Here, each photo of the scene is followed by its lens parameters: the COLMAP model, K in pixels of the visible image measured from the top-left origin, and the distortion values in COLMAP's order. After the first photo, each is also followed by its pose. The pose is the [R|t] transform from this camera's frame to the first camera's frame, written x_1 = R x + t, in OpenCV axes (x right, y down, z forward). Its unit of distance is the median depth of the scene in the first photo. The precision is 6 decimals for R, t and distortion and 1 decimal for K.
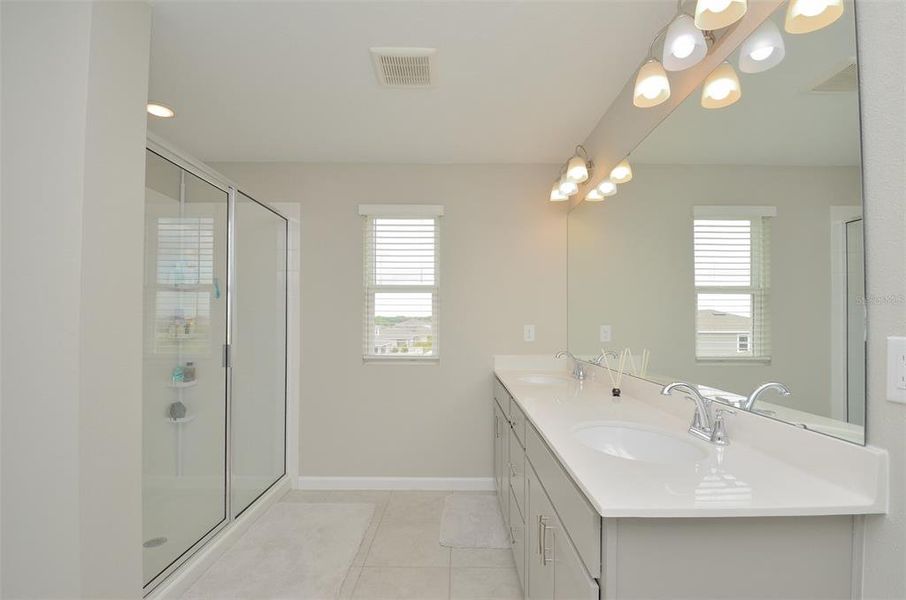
lens RADIAL K [[395.0, 0, 457.5], [0, 395.0, 317.2], [0, 0, 1]] dist [0.010368, -0.018460]
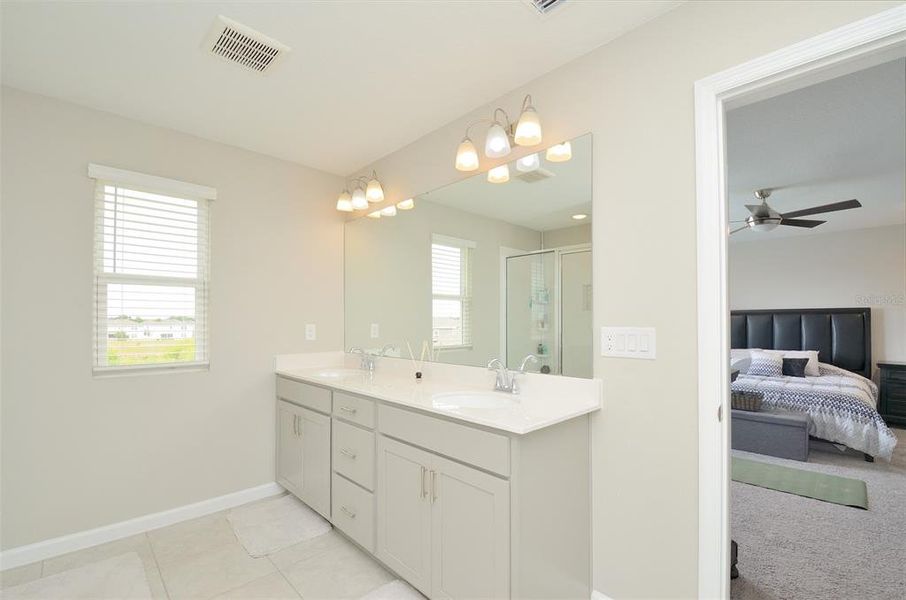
lens RADIAL K [[395.0, 0, 457.5], [0, 395.0, 317.2], [0, 0, 1]] dist [0.010368, -0.018460]
pose [[0.713952, 0.002839, 0.700189, -0.267936], [-0.004840, 0.999988, 0.000881, -0.000842], [-0.700178, -0.004017, 0.713957, -0.006245]]
